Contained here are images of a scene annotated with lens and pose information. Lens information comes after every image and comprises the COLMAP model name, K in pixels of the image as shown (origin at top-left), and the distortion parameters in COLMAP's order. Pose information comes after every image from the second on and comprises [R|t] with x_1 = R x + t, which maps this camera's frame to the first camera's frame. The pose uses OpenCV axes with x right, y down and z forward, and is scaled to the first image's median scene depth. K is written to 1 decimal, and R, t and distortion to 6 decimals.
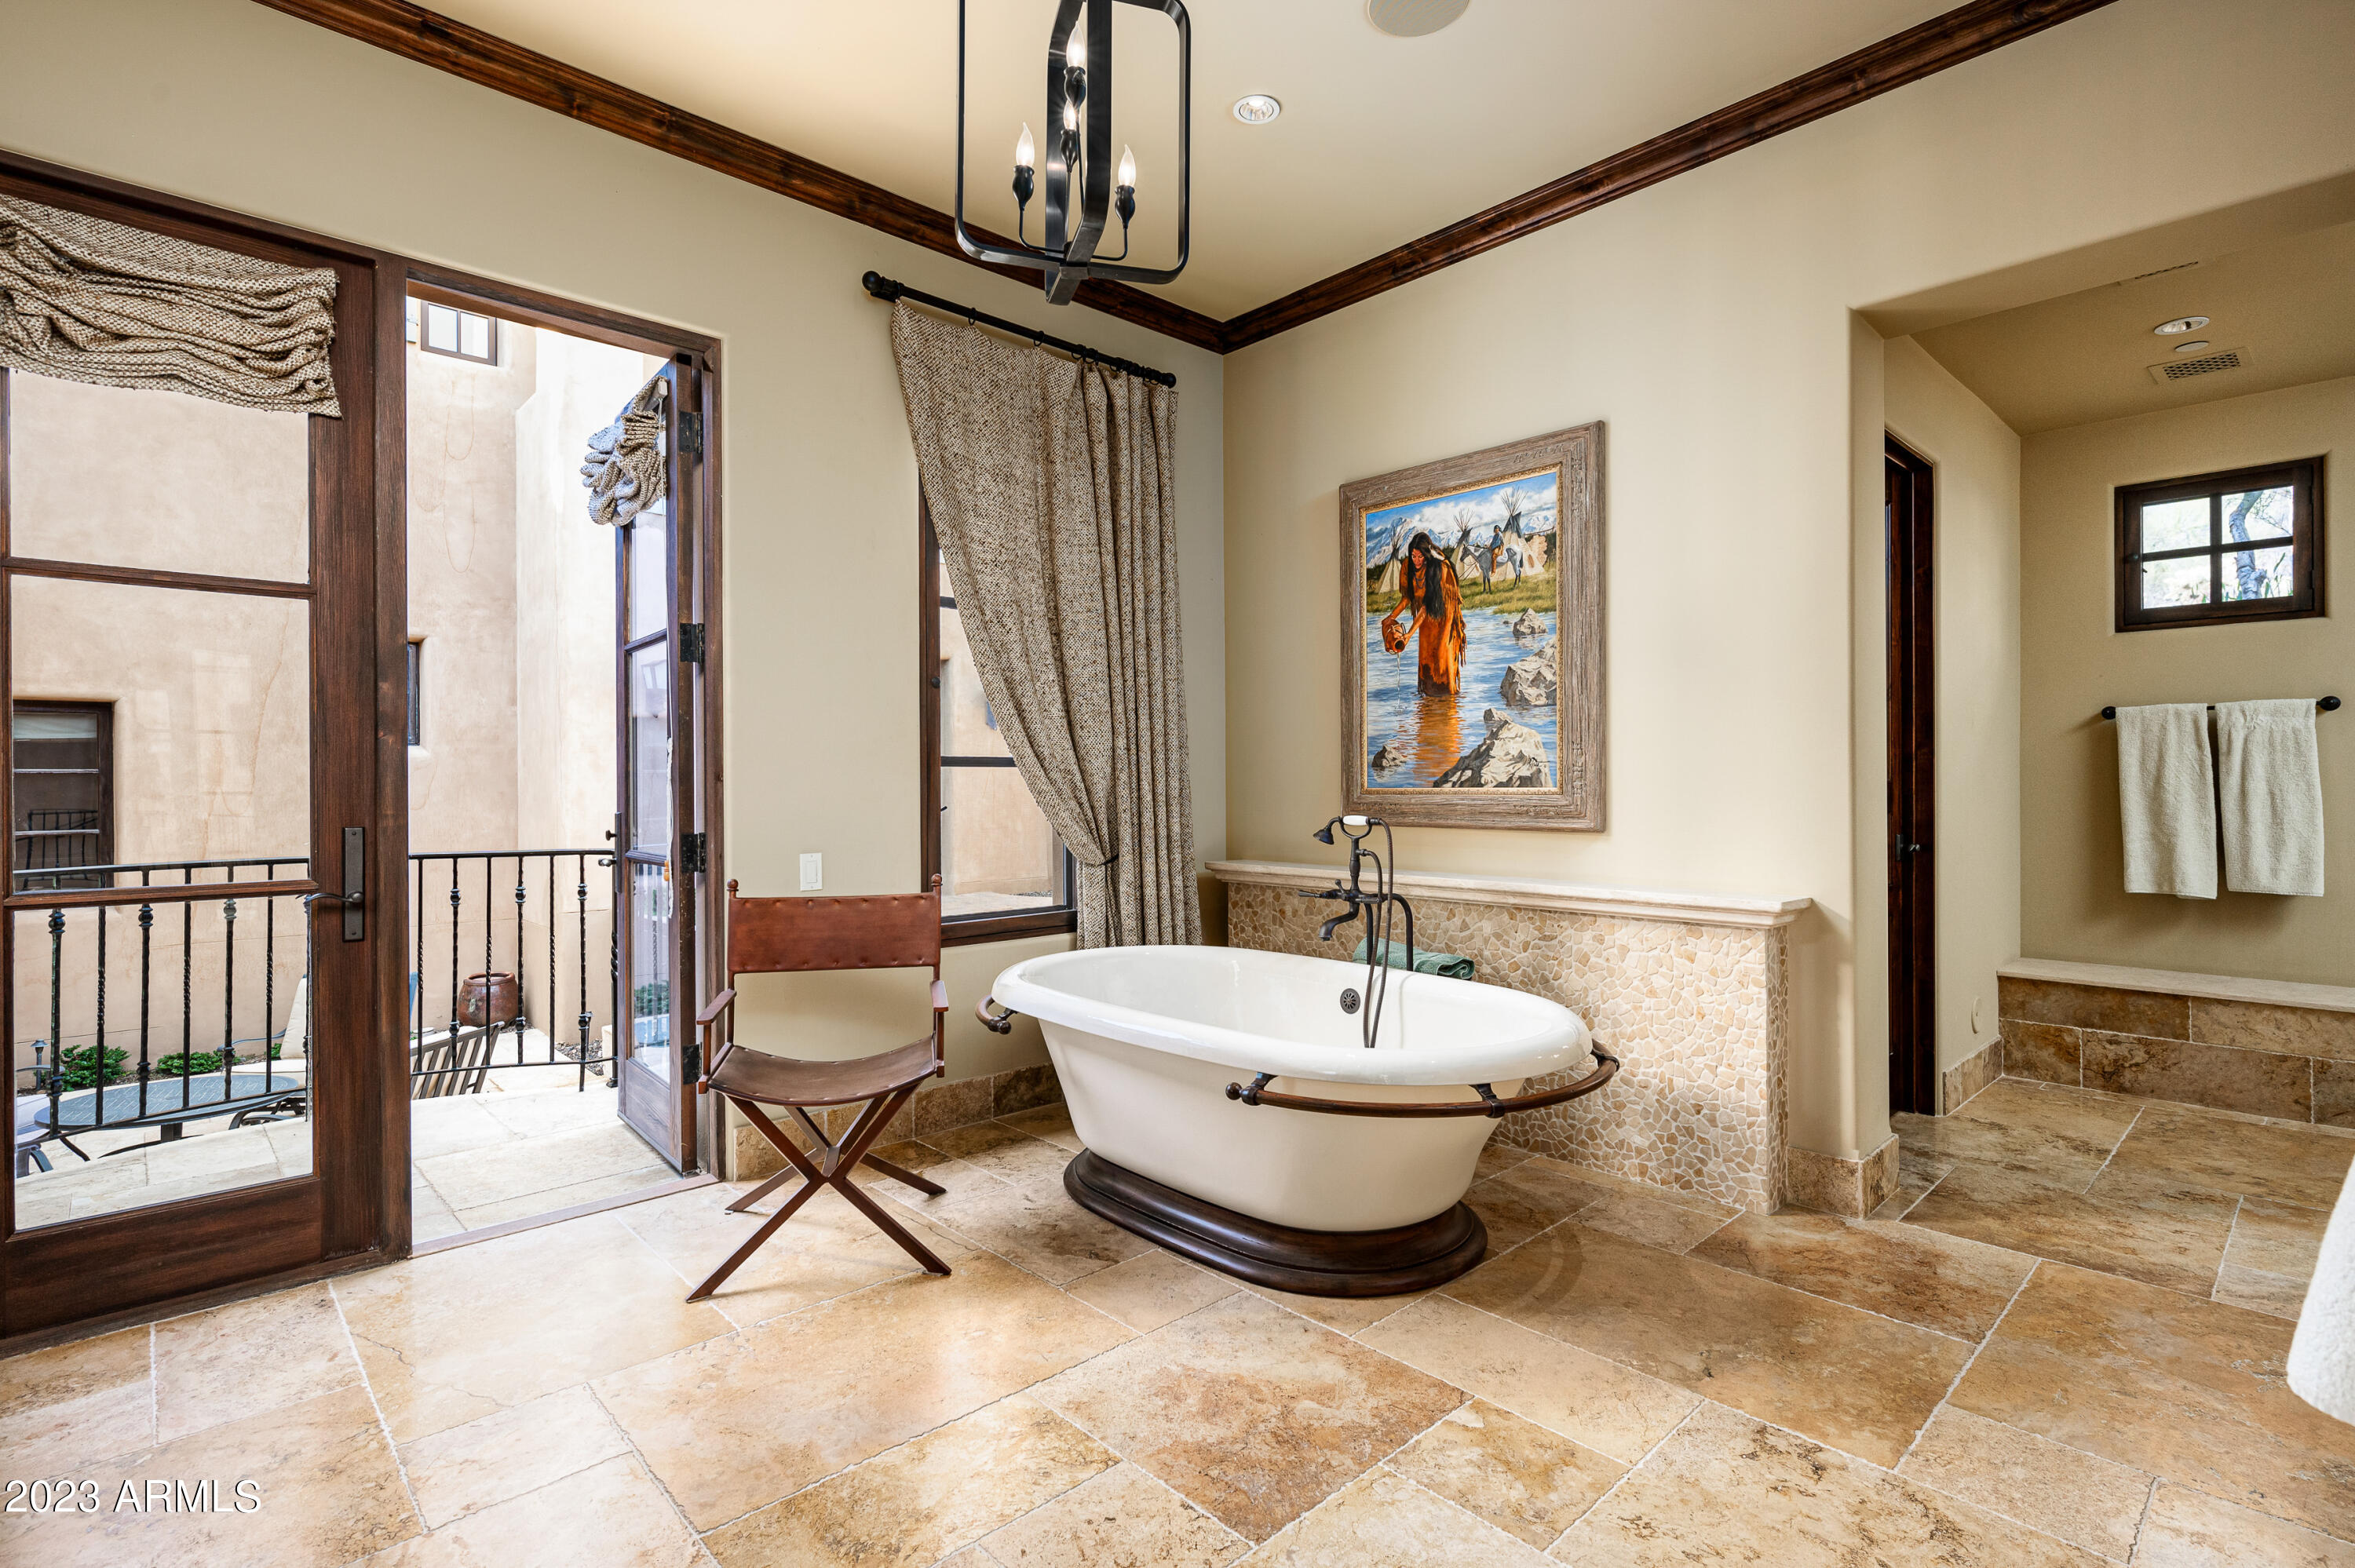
lens RADIAL K [[1126.8, 0, 1177.5], [0, 1126.8, 784.0], [0, 0, 1]] dist [-0.003674, -0.000383]
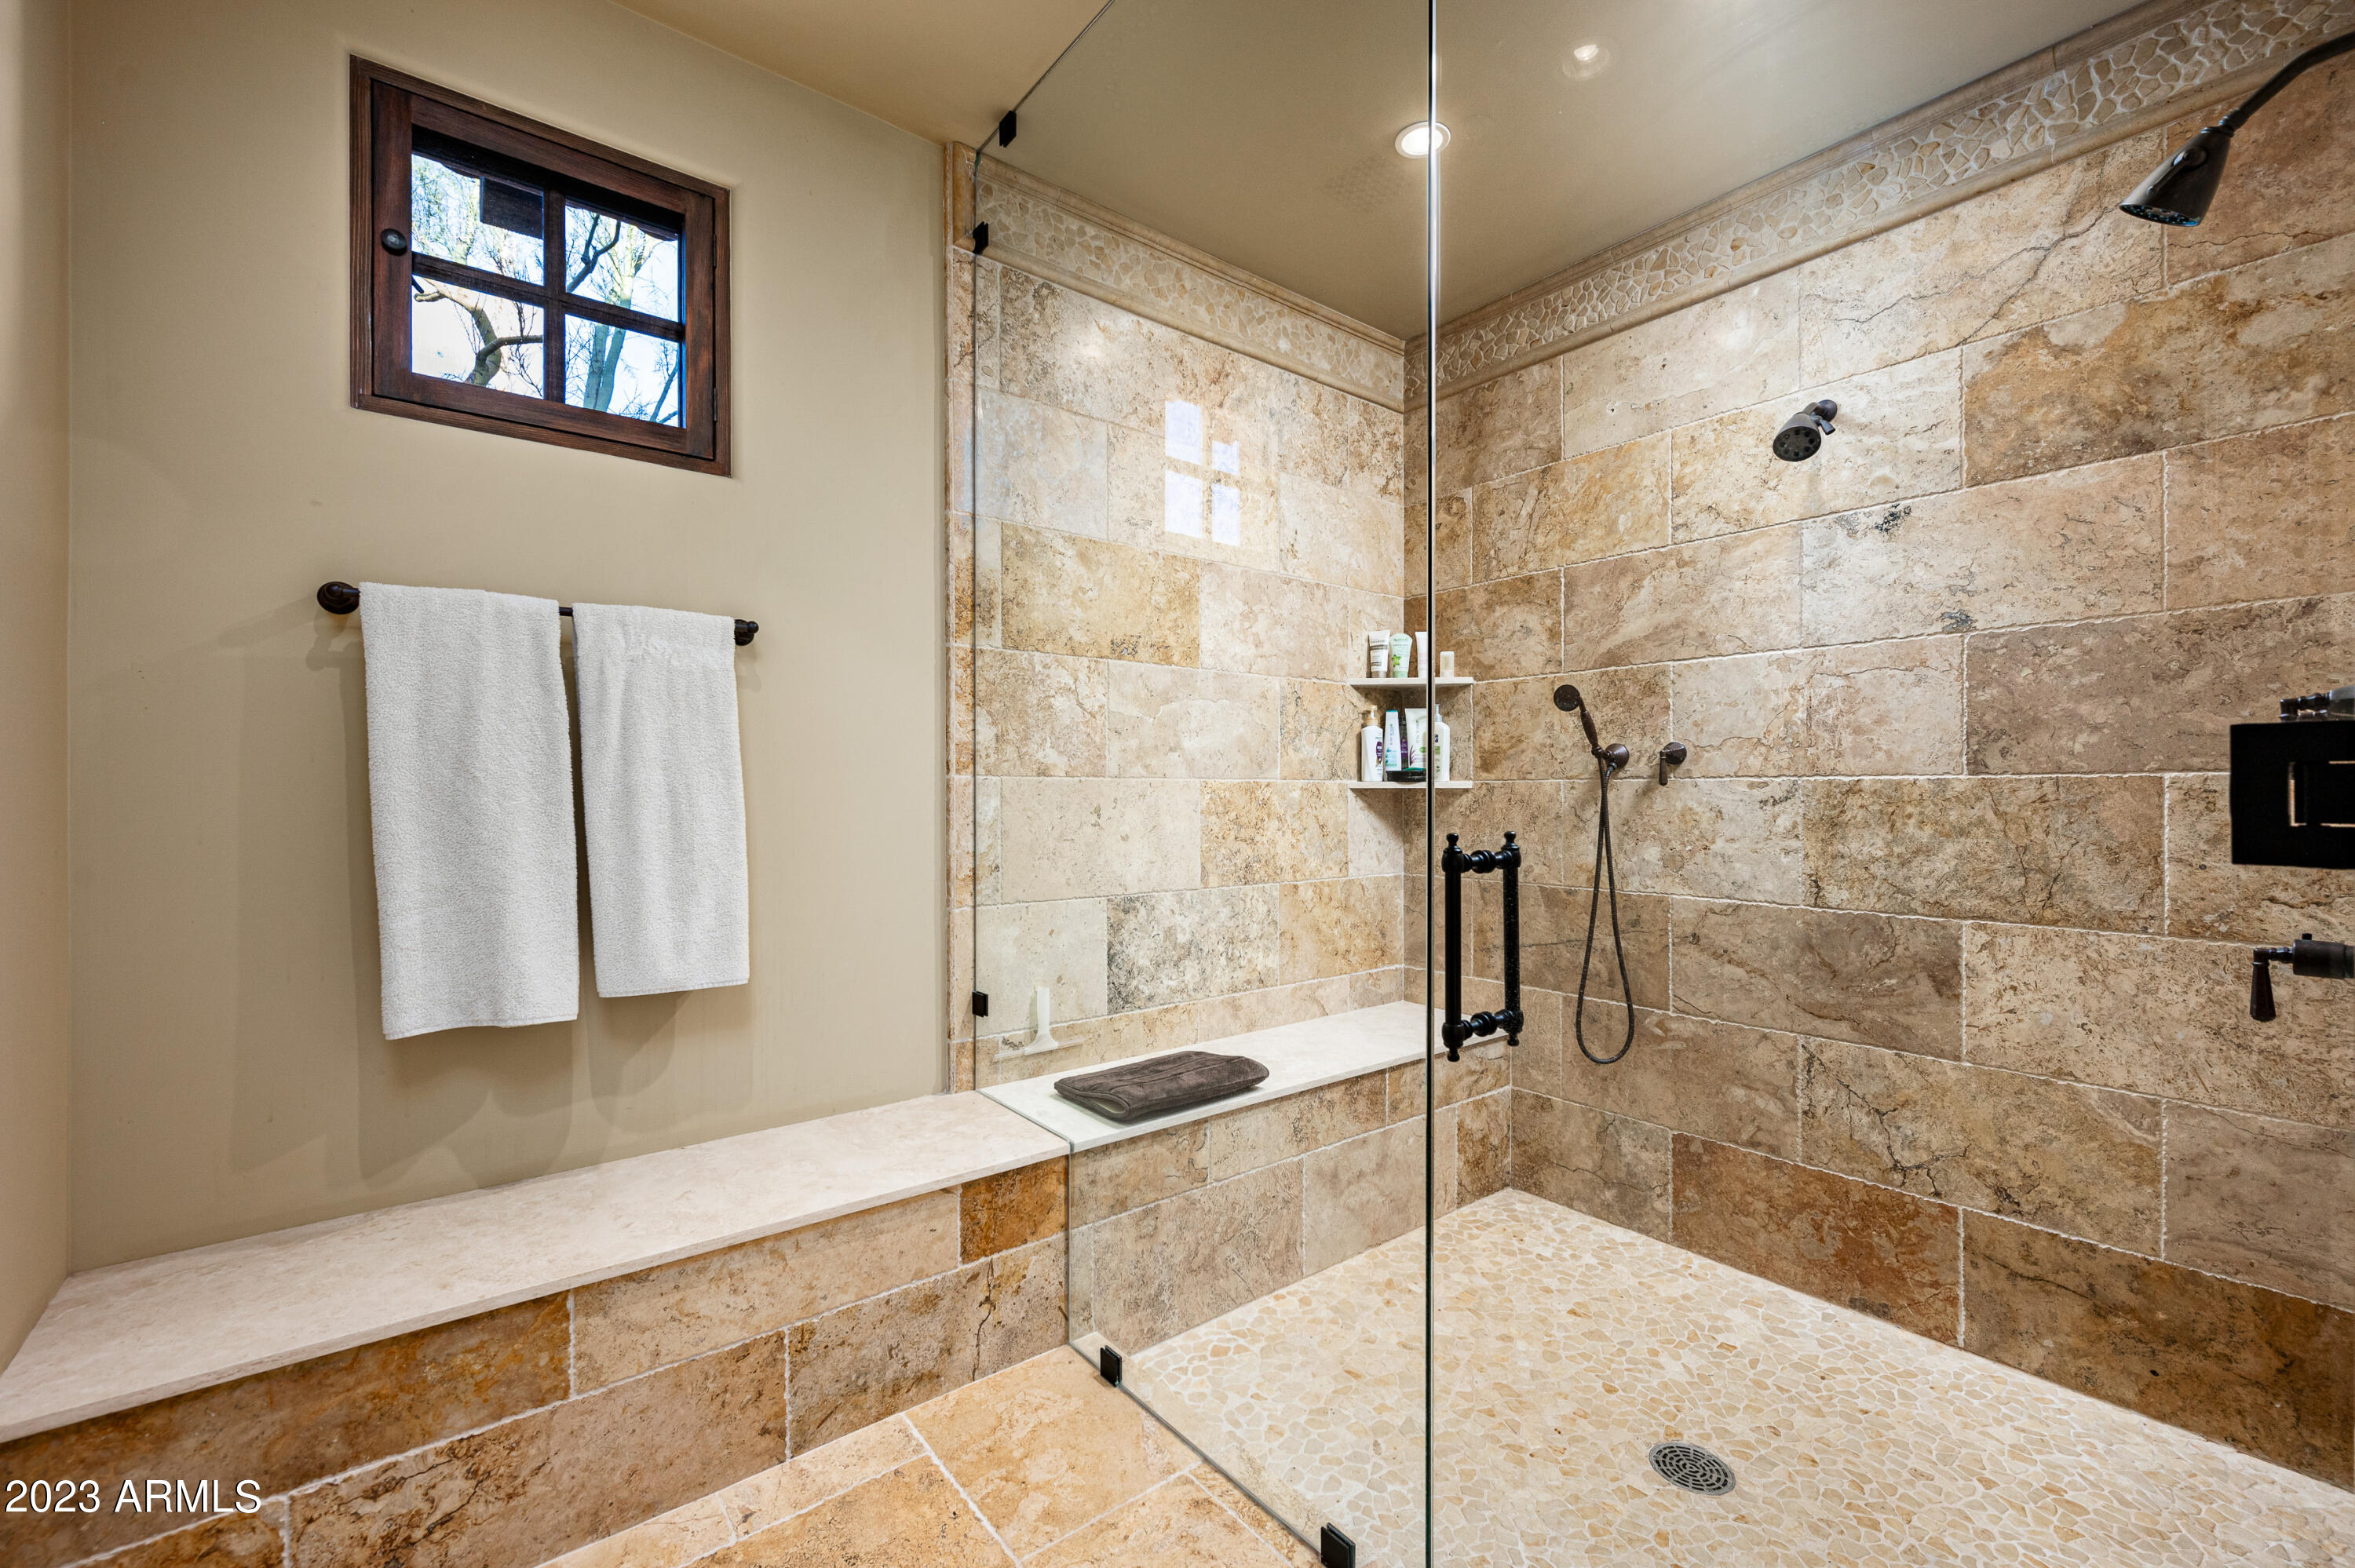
lens RADIAL K [[975.1, 0, 1177.5], [0, 975.1, 784.0], [0, 0, 1]] dist [-0.000544, -0.000067]
pose [[0.078809, 0.005051, 0.996877, 0.541674], [-0.001280, 0.999987, -0.004966, 0.006408], [-0.996889, -0.000885, 0.078814, 0.722253]]
